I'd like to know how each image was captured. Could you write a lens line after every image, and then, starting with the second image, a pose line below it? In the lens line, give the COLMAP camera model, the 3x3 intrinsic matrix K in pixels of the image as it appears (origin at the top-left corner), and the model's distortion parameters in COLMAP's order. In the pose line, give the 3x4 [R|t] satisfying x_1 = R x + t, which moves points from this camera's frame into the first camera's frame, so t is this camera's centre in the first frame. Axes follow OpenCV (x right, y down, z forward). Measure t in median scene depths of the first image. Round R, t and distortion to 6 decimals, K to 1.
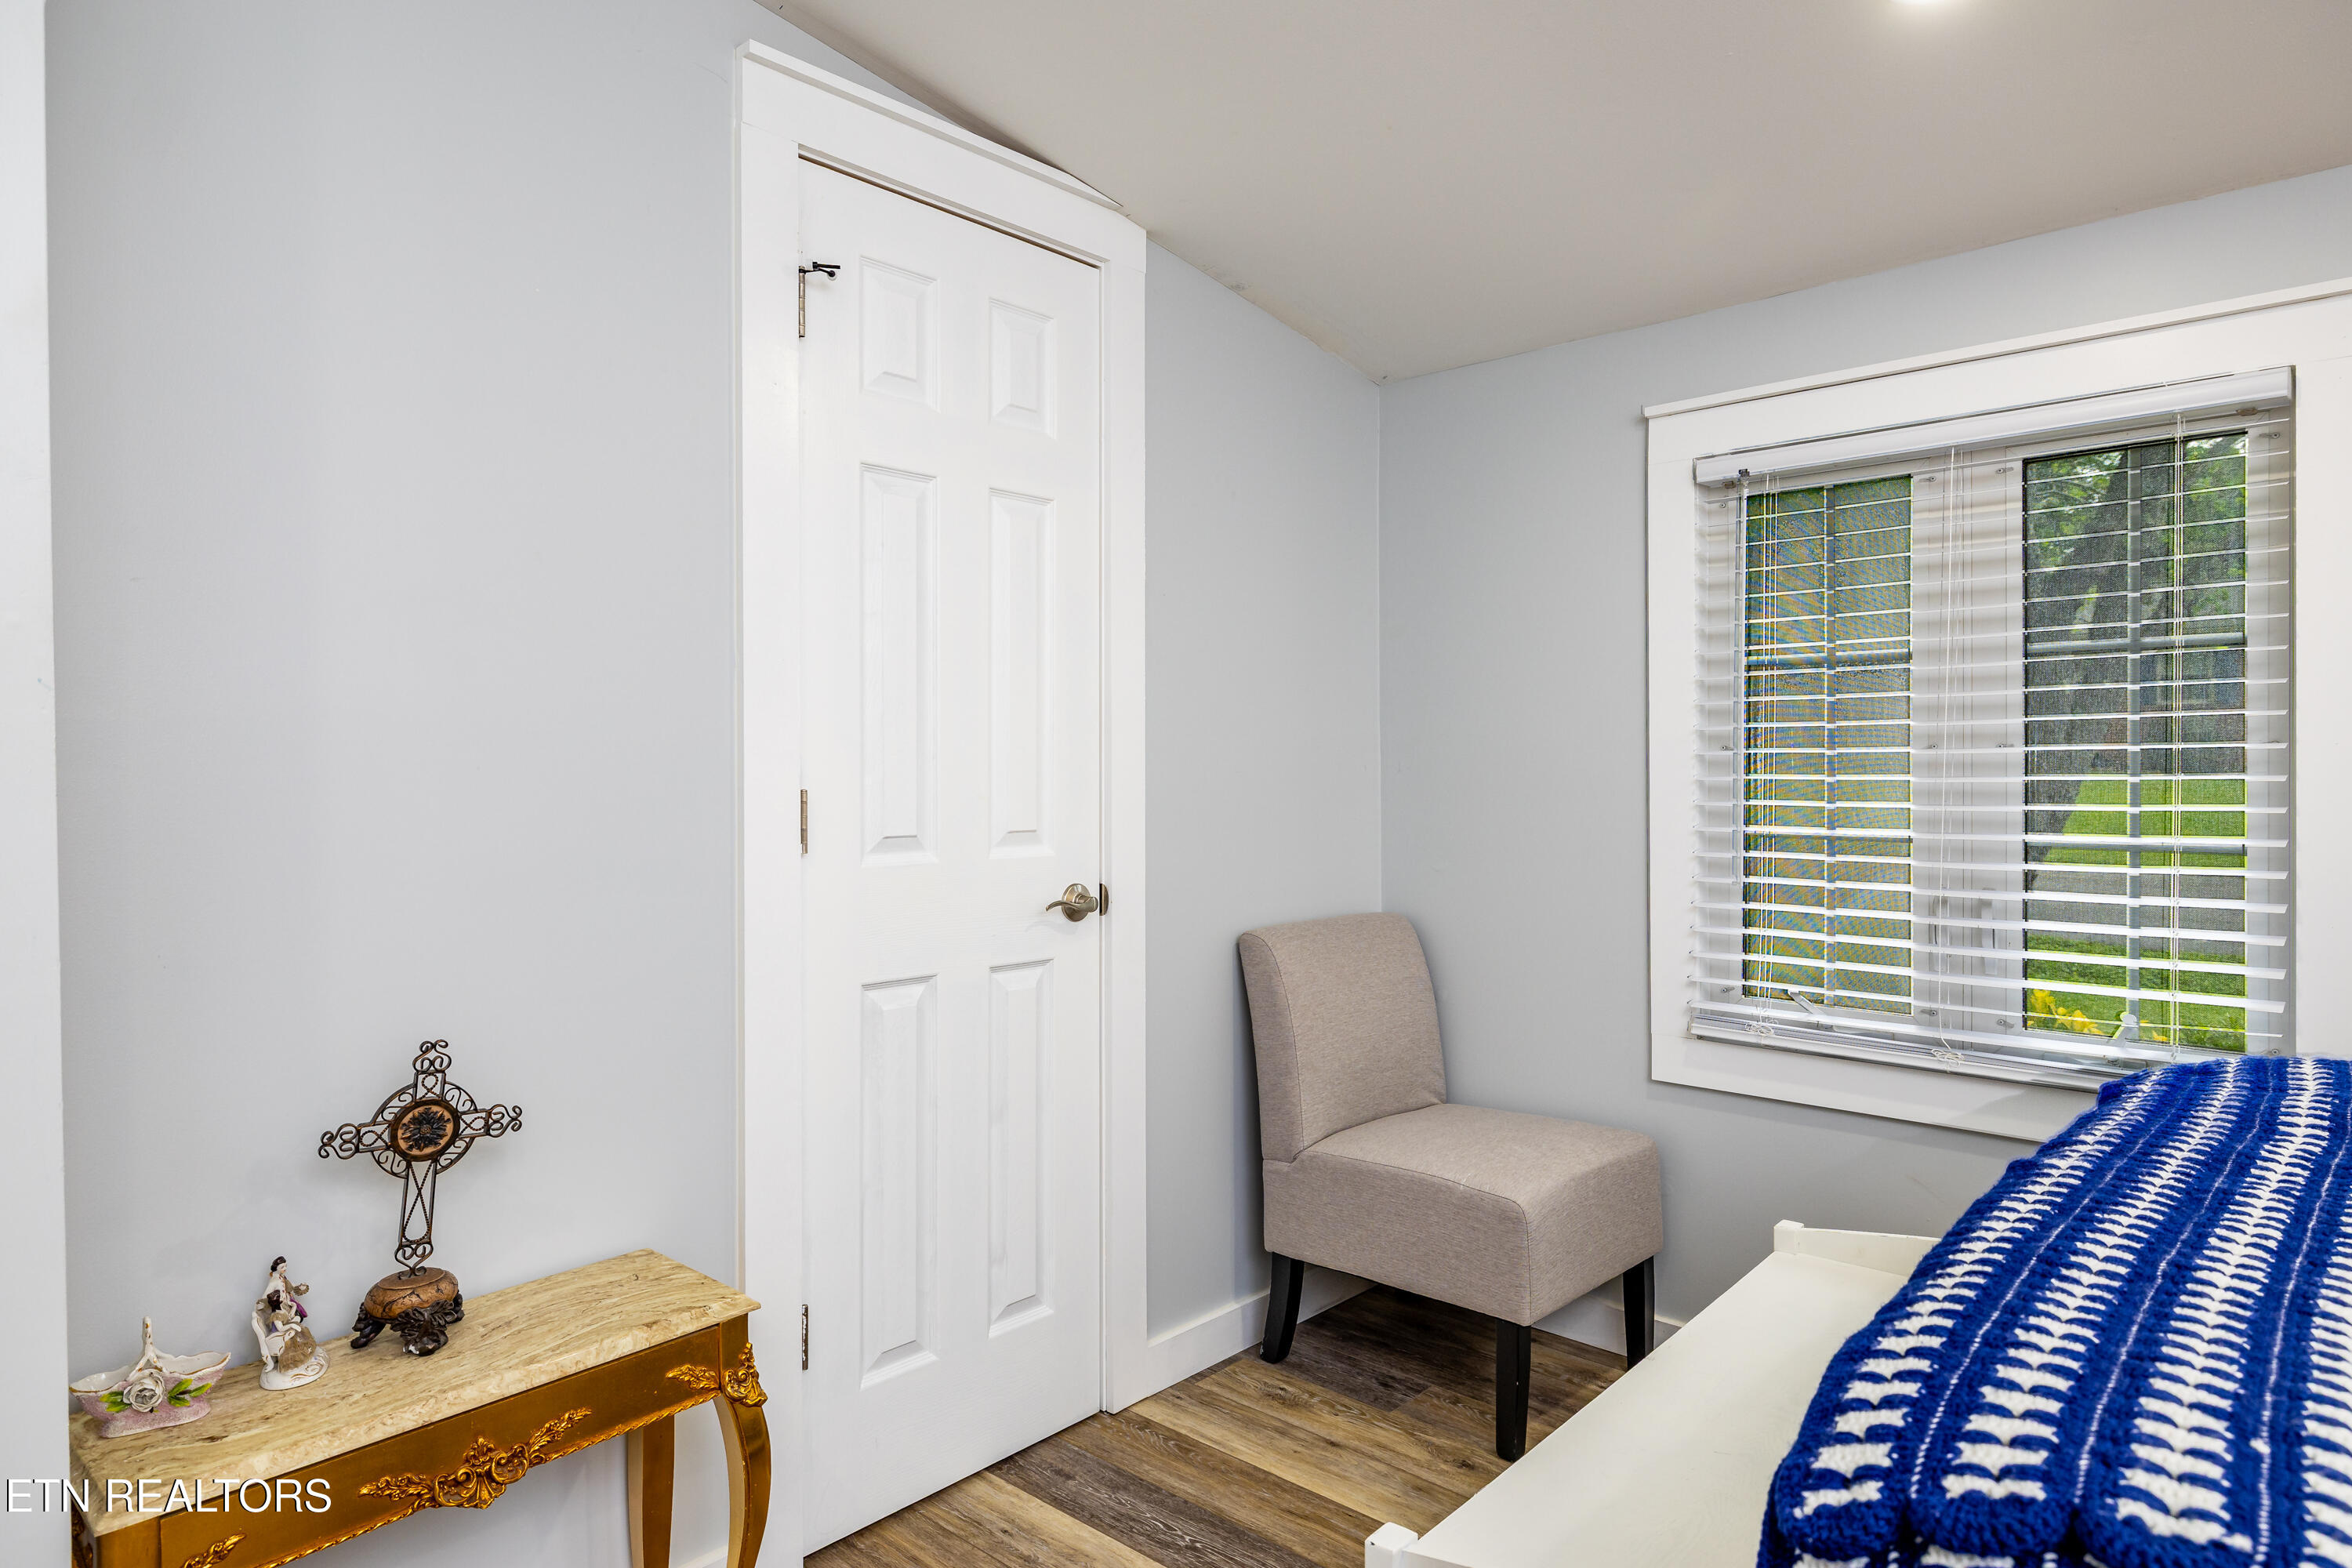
lens RADIAL K [[1351.5, 0, 1177.1], [0, 1351.5, 791.1], [0, 0, 1]] dist [-0.001470, -0.000338]
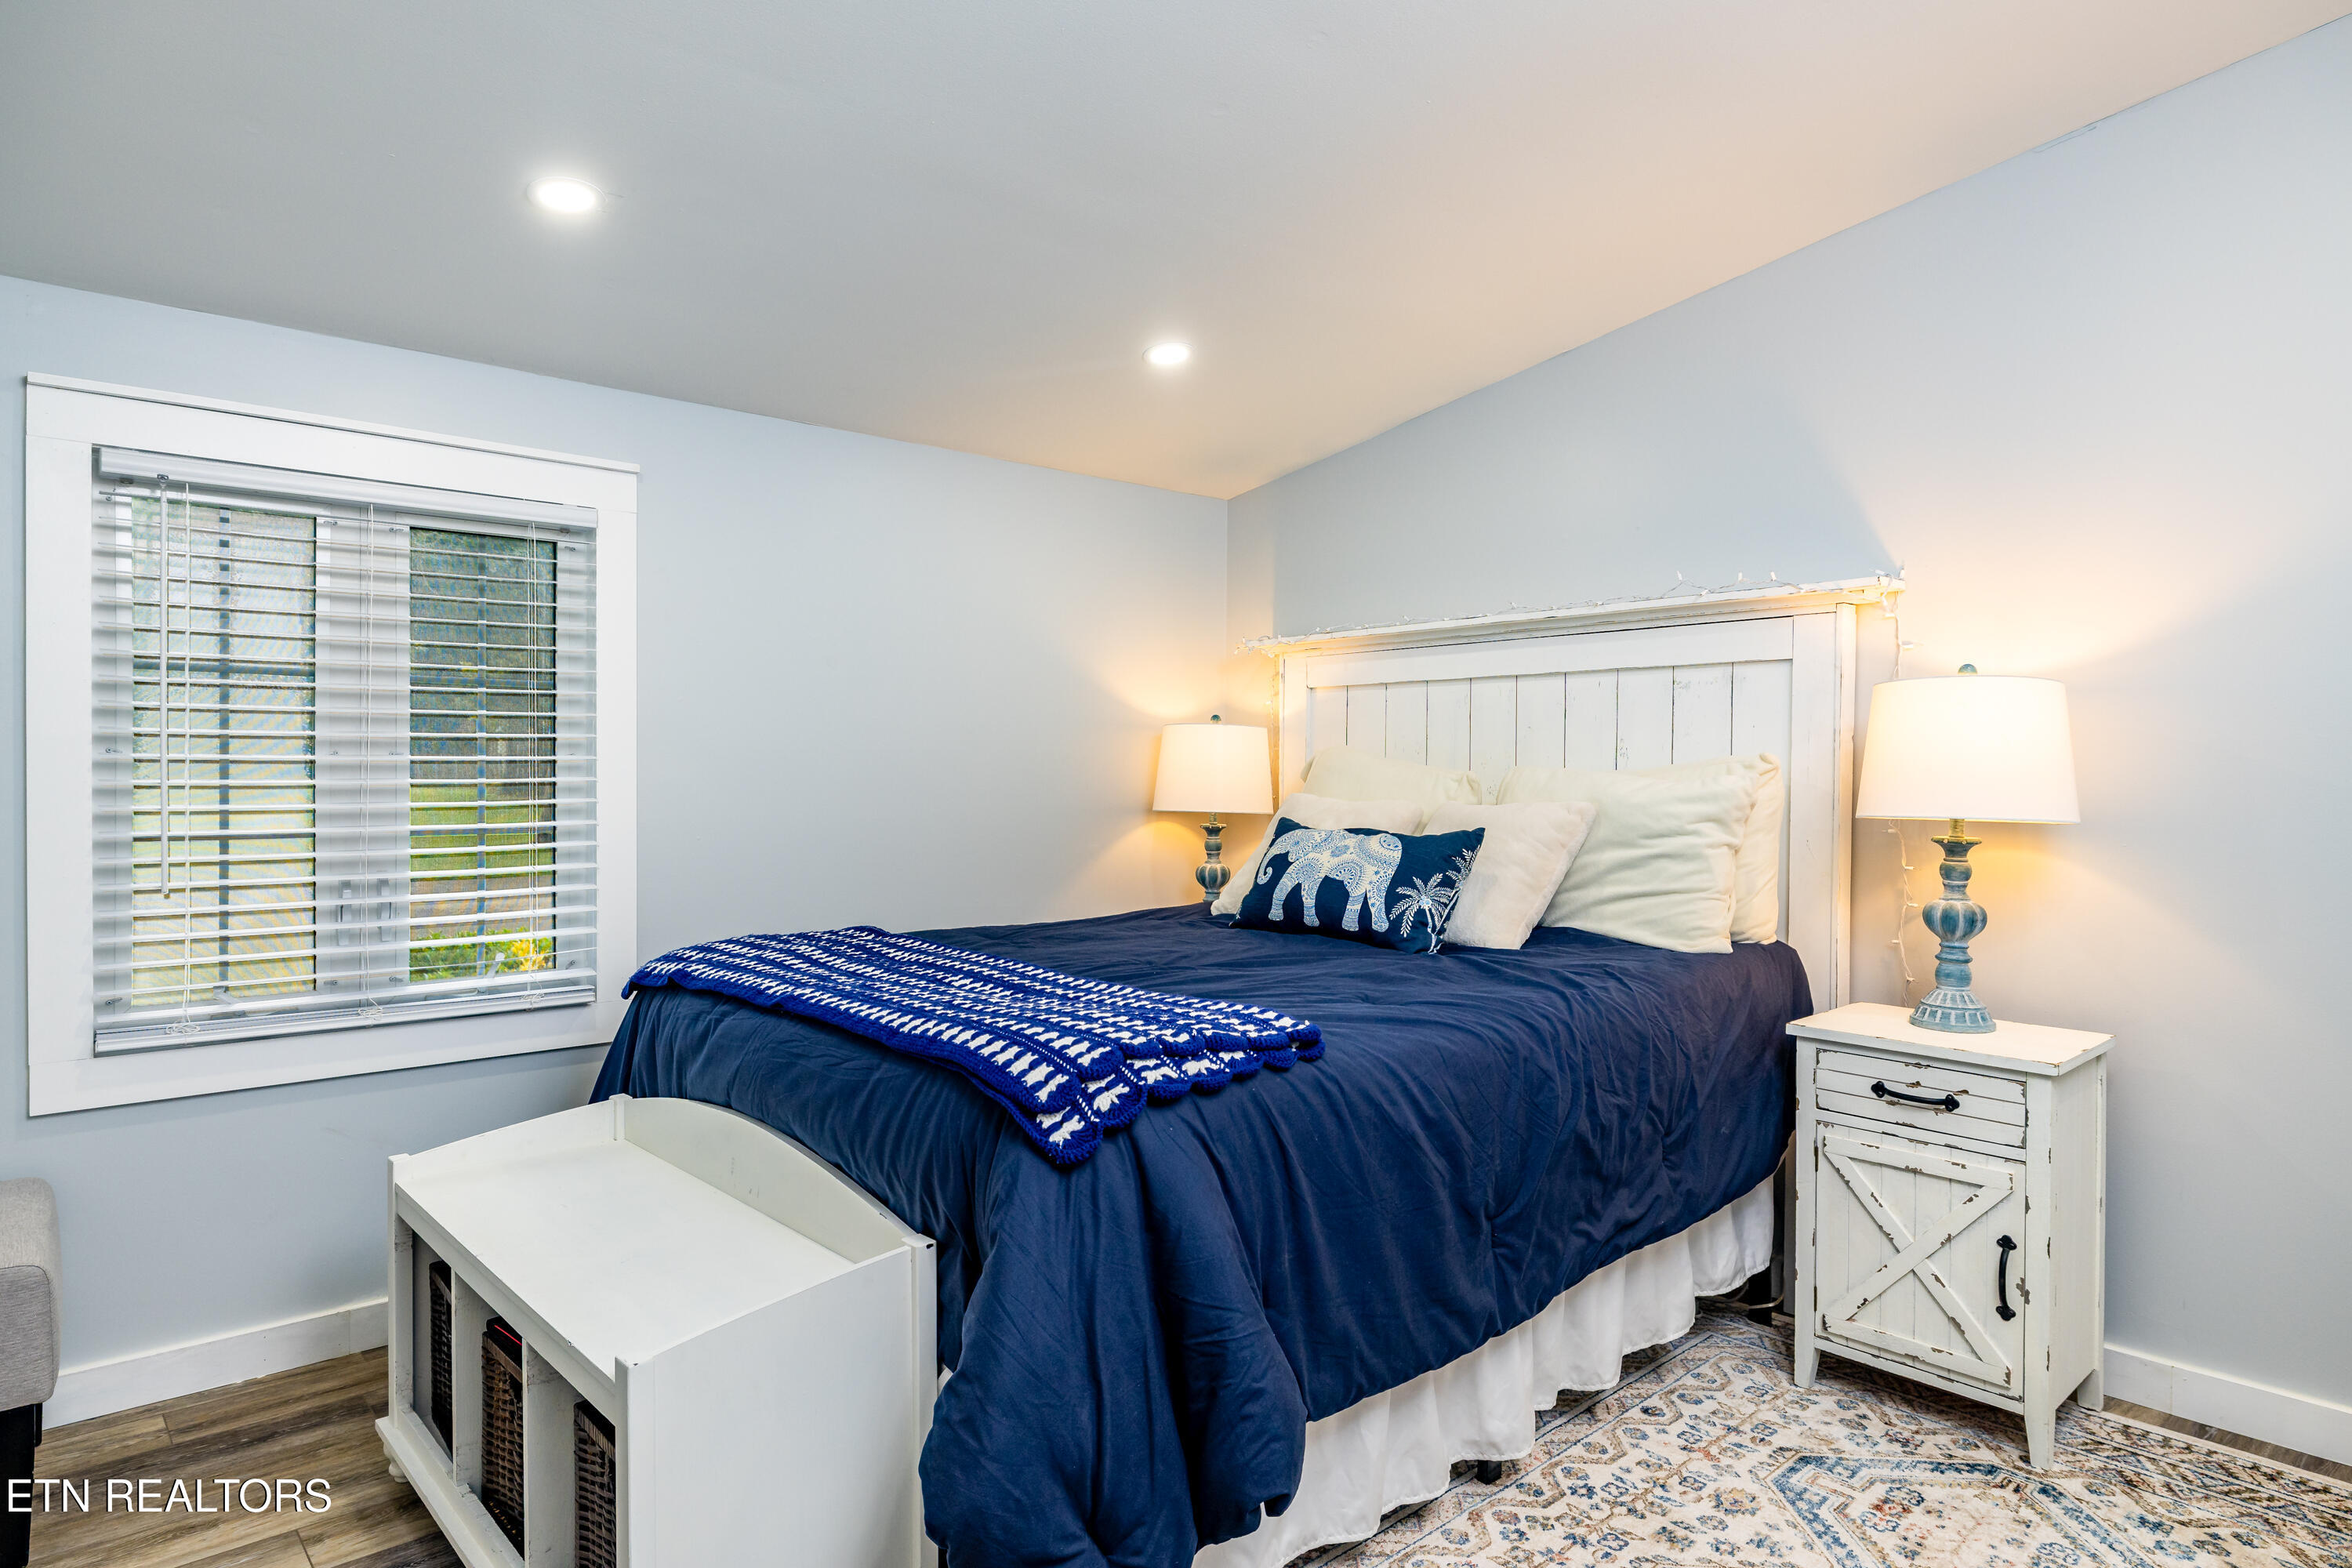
lens RADIAL K [[1351.5, 0, 1170.4], [0, 1351.5, 780.5], [0, 0, 1]] dist [-0.001470, -0.000338]
pose [[0.100691, -0.003259, 0.994912, -0.544097], [0.015594, 0.999877, 0.001697, 0.000645], [-0.994796, 0.015344, 0.100729, 0.175565]]
